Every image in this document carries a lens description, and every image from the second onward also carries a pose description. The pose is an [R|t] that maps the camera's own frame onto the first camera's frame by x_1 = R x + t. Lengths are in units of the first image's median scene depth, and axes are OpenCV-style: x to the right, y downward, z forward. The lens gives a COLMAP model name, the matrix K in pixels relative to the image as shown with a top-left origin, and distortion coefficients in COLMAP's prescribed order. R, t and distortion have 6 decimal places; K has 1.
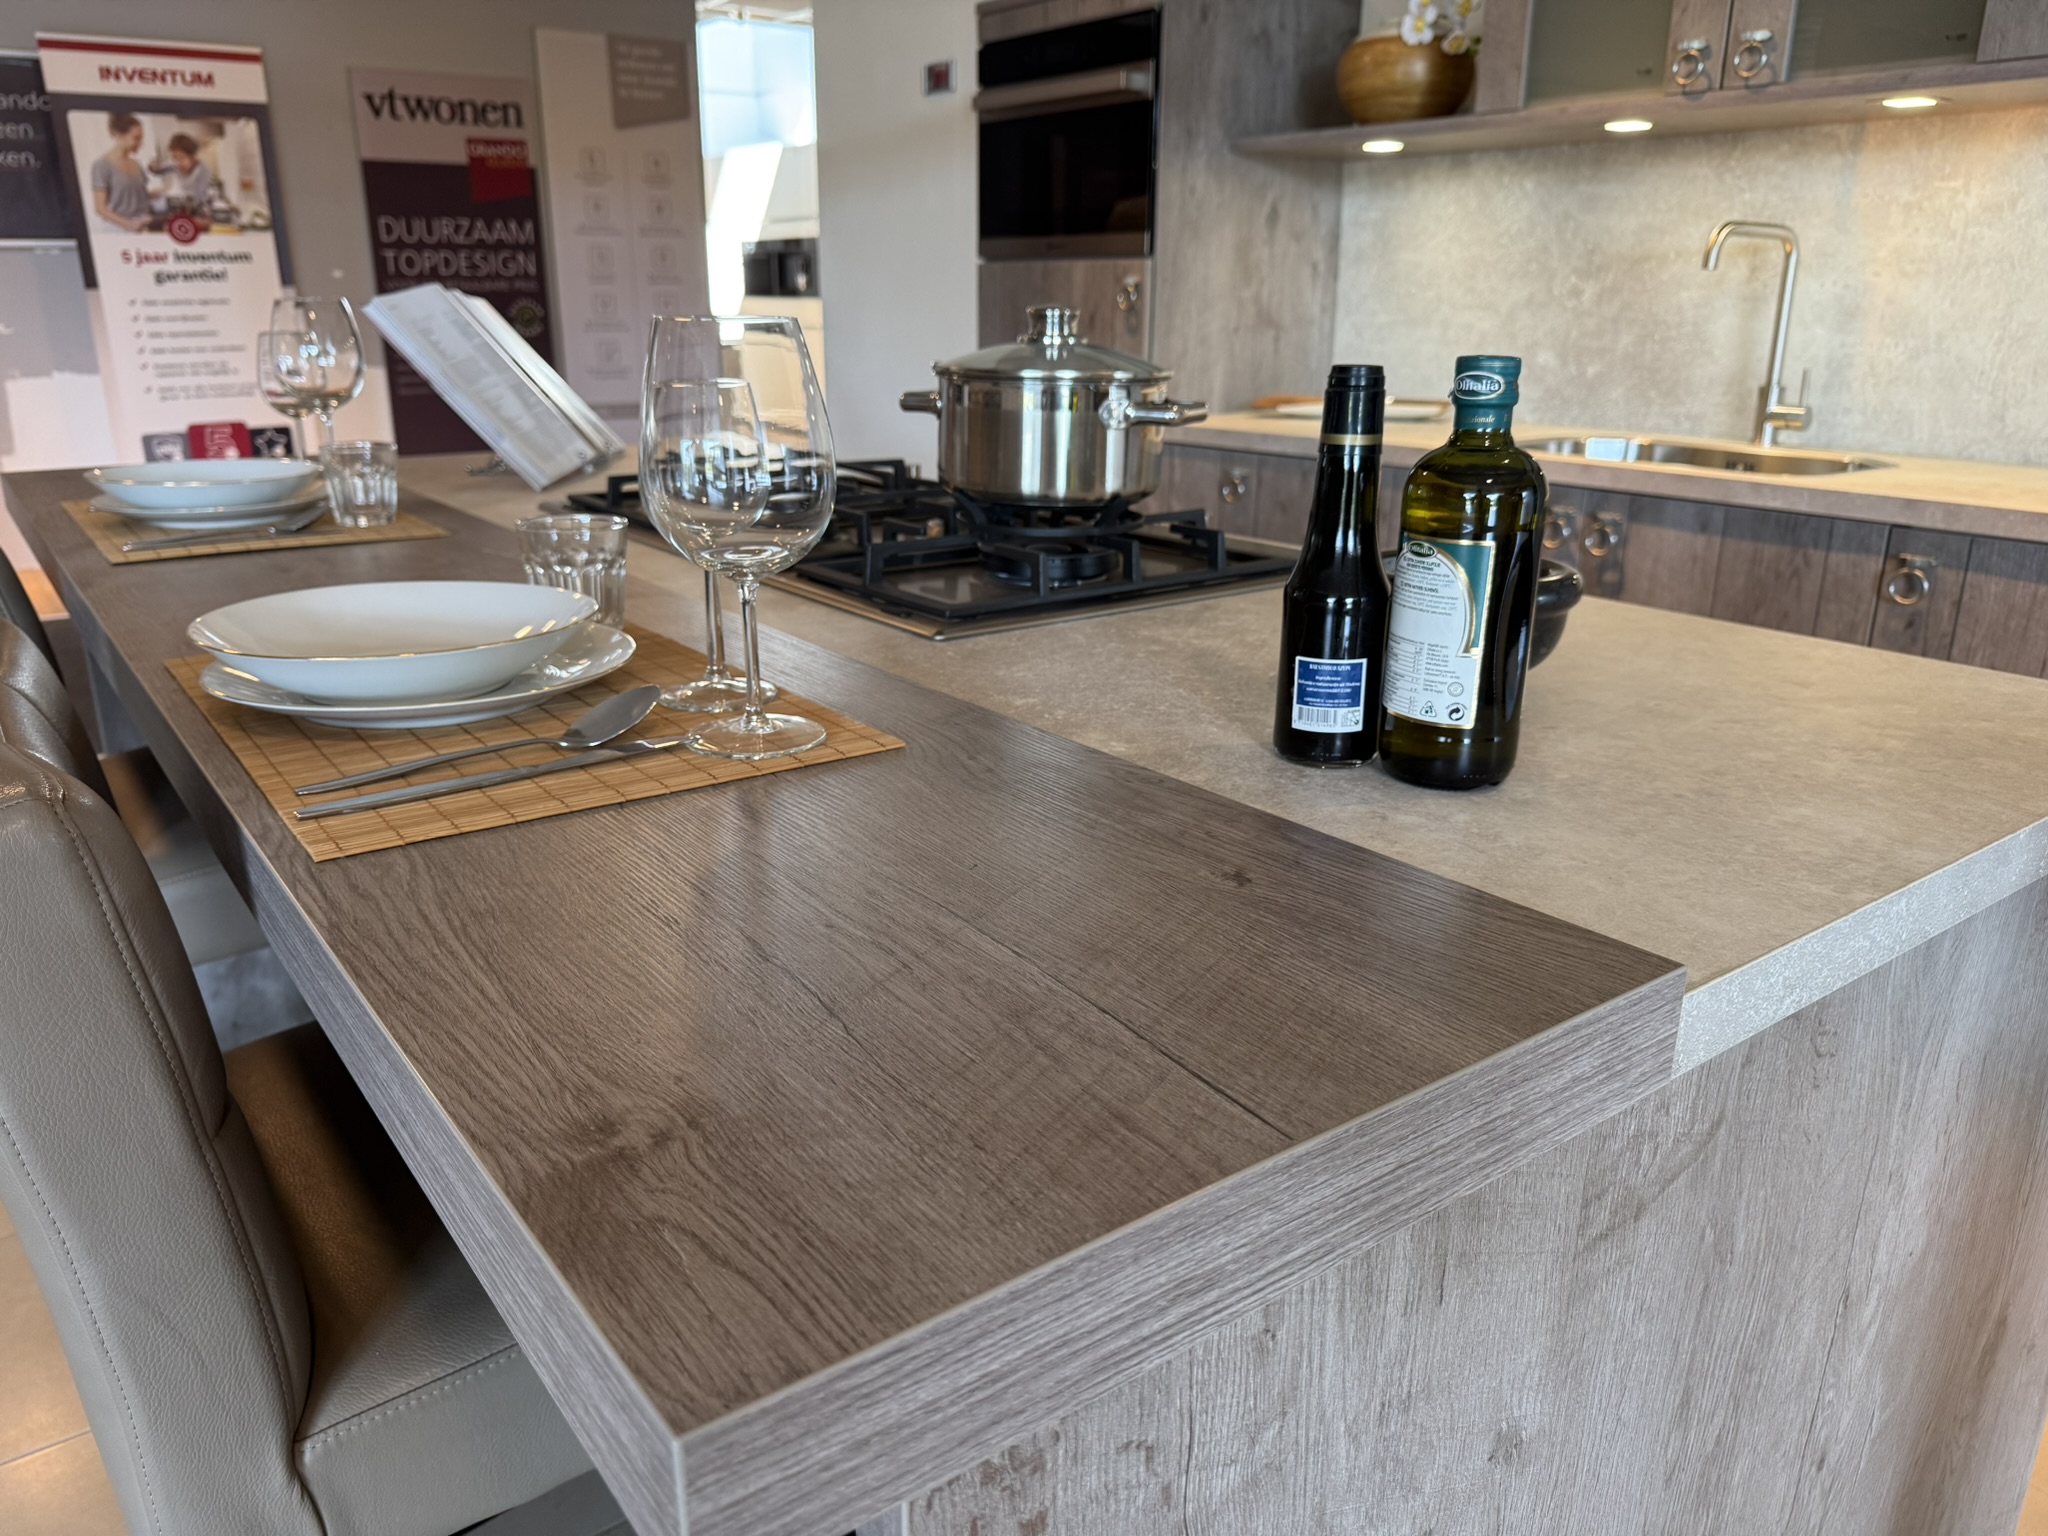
lens RADIAL K [[1473.8, 0, 1015.6], [0, 1473.8, 765.6], [0, 0, 1]] dist [-0.002566, -0.006273]
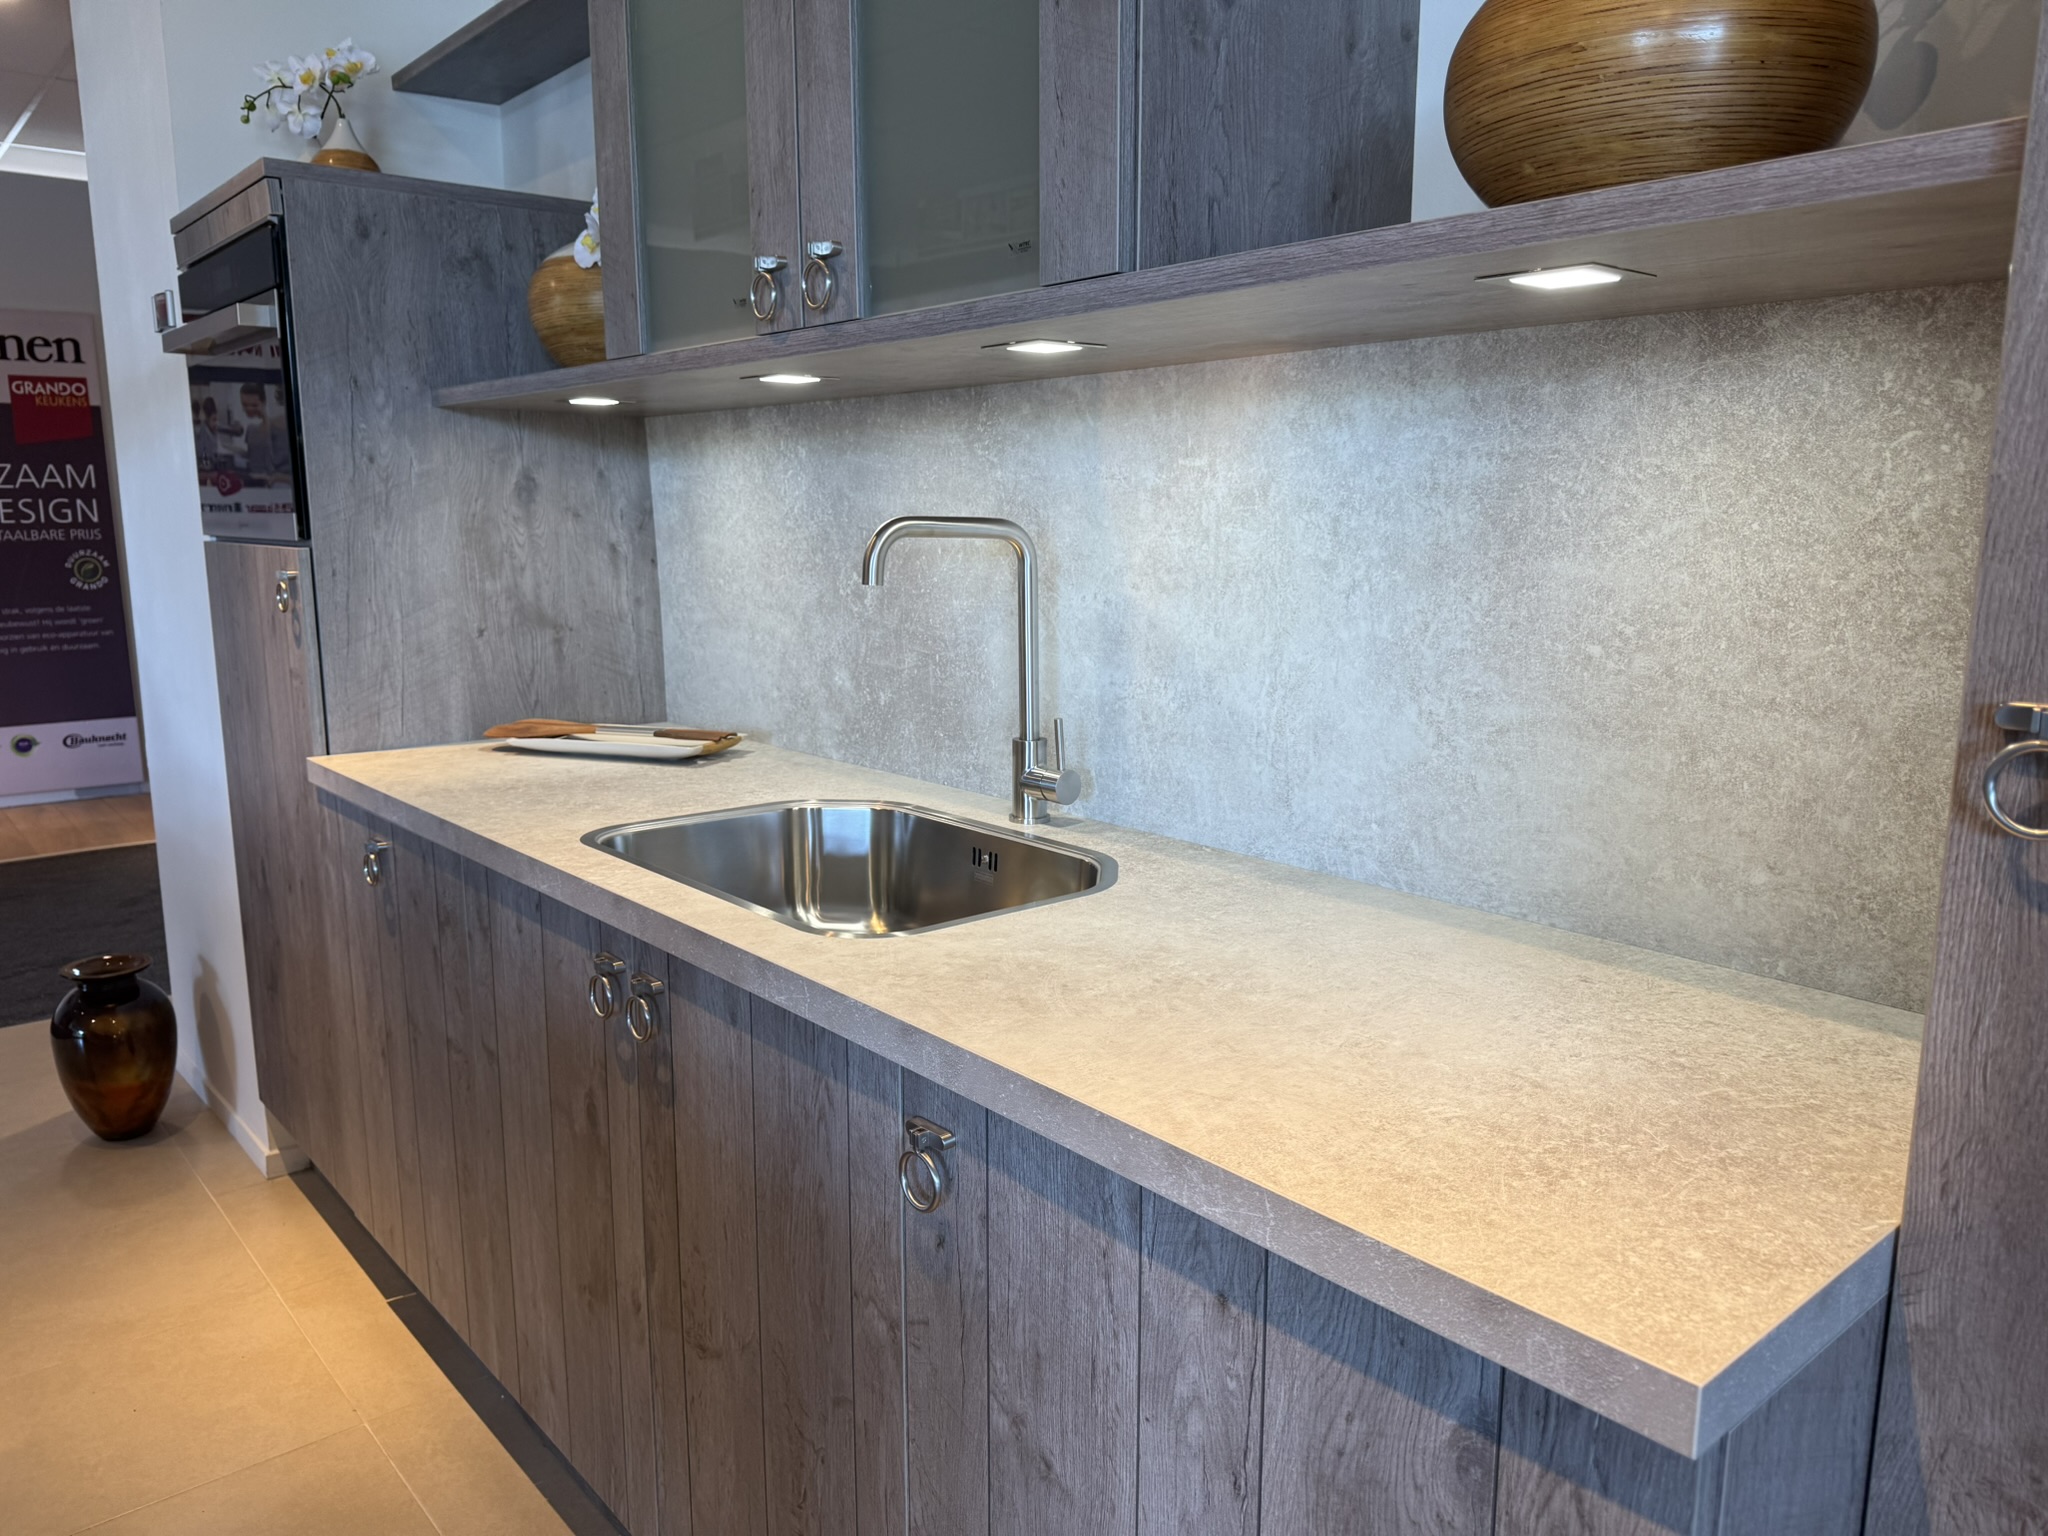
lens RADIAL K [[1439.9, 0, 1013.8], [0, 1439.9, 769.5], [0, 0, 1]] dist [0.102965, -0.126790]
pose [[0.997942, -0.017634, 0.061646, 0.417528], [0.025820, 0.990560, -0.134630, -0.136906], [-0.058690, 0.135944, 0.988977, 0.296332]]
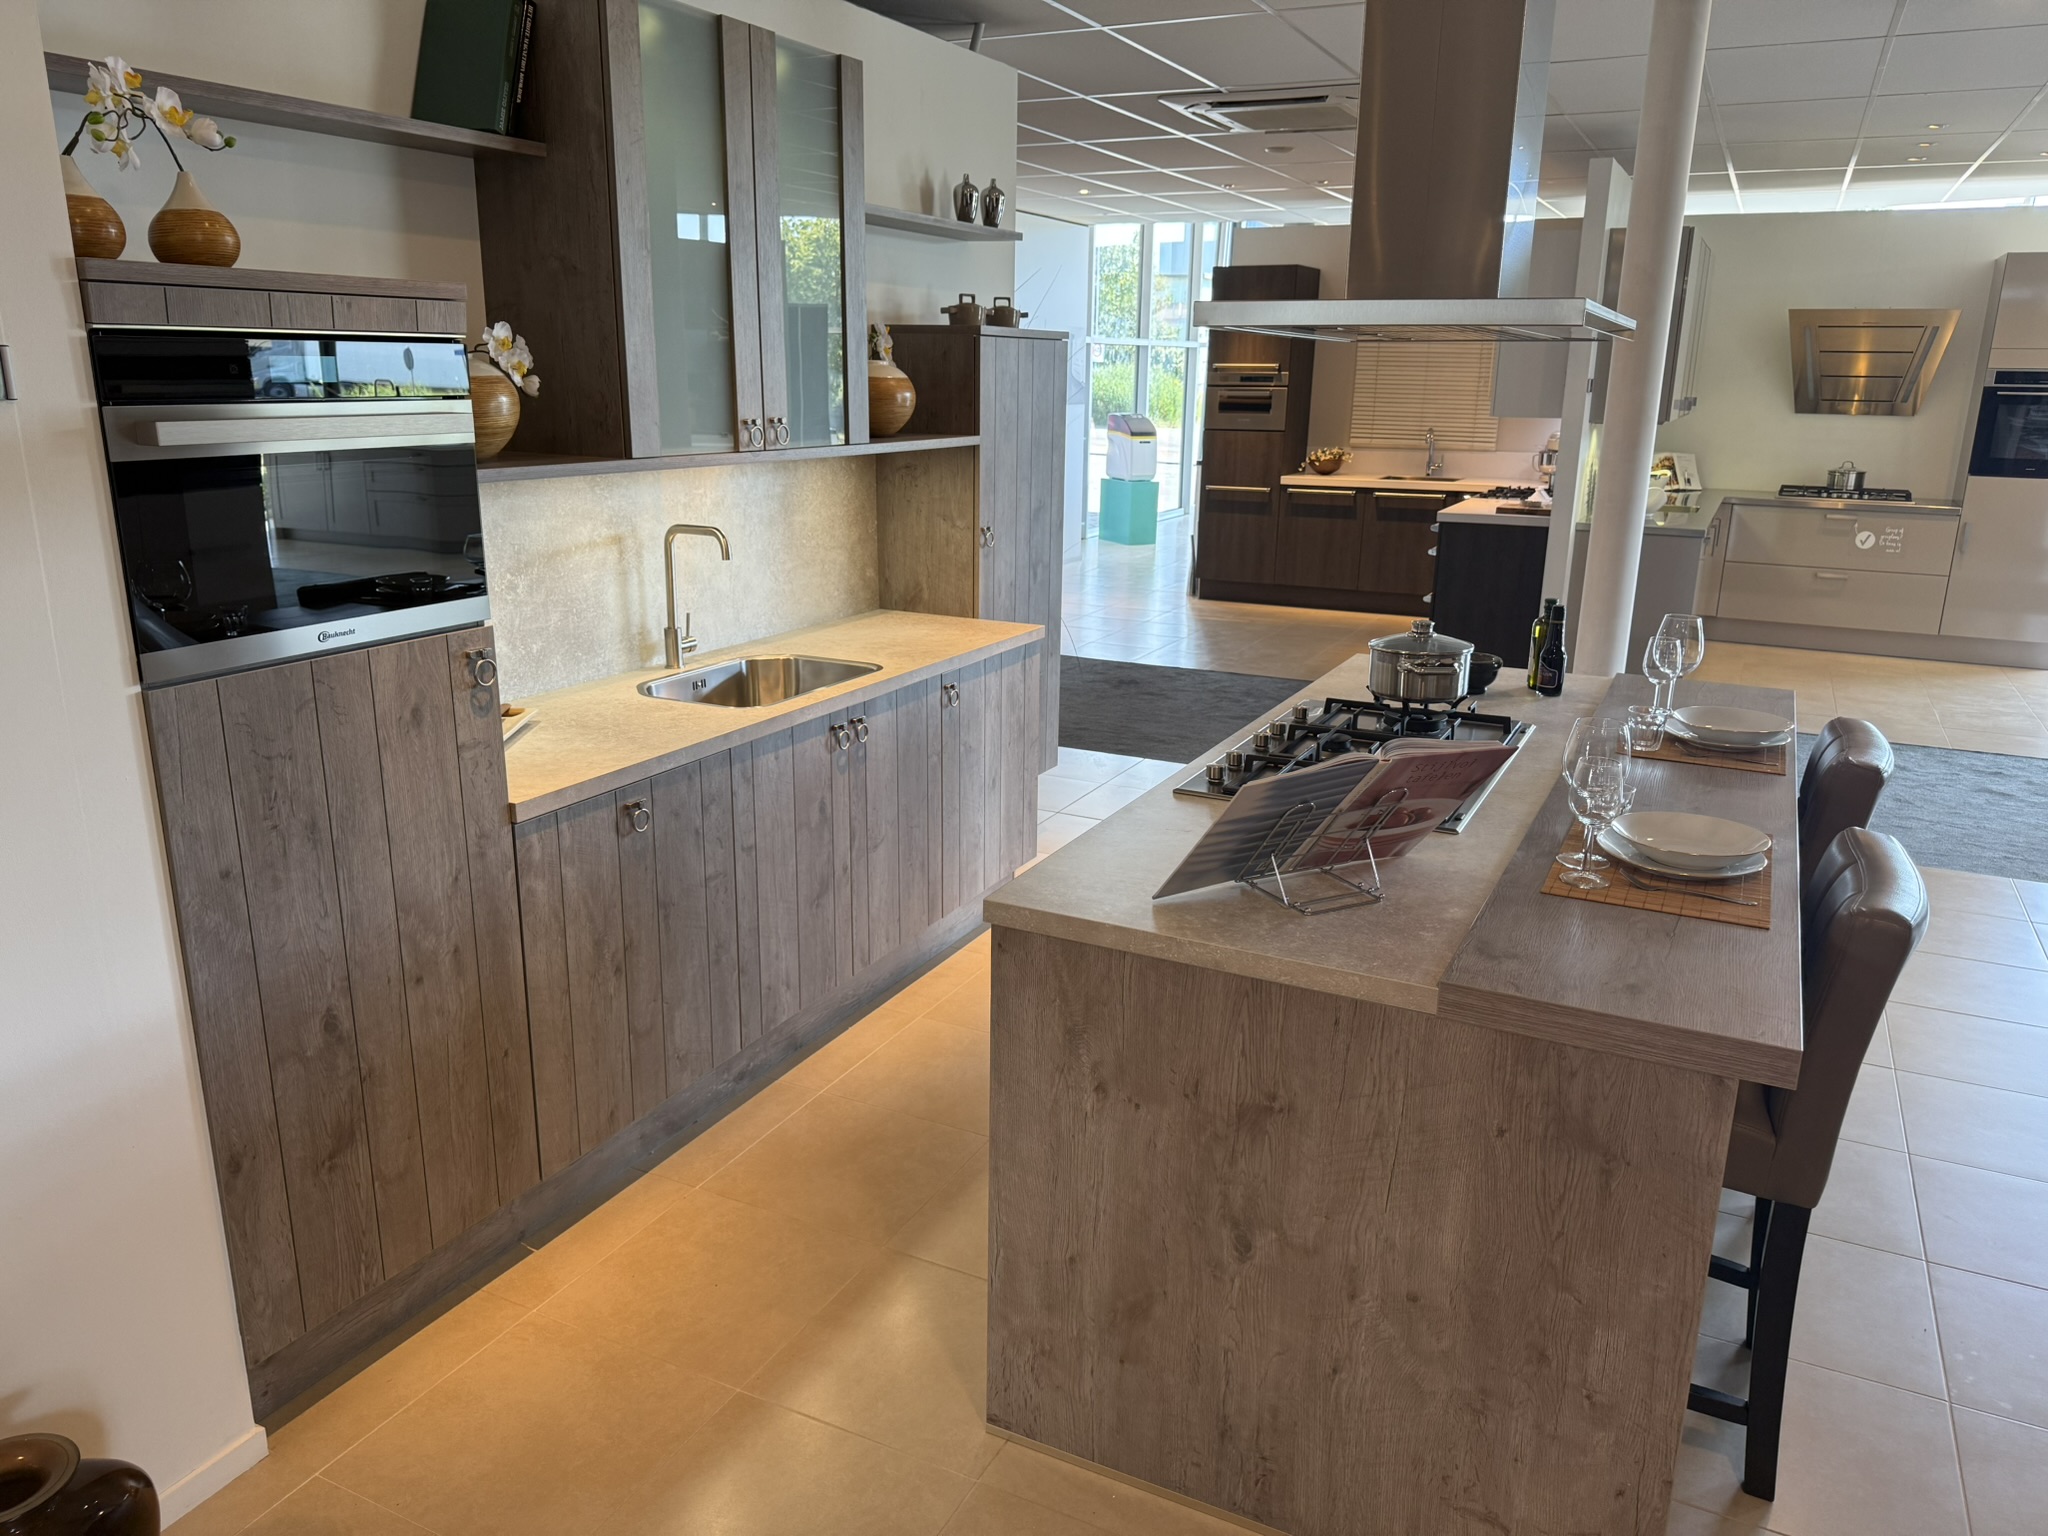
lens RADIAL K [[1441.5, 0, 1033.7], [0, 1441.5, 770.3], [0, 0, 1]] dist [0.147204, -0.258724]
pose [[-0.453097, -0.253124, 0.854770, -0.816209], [0.256977, 0.881053, 0.397126, -0.550252], [-0.853619, 0.399593, -0.334155, 1.105835]]
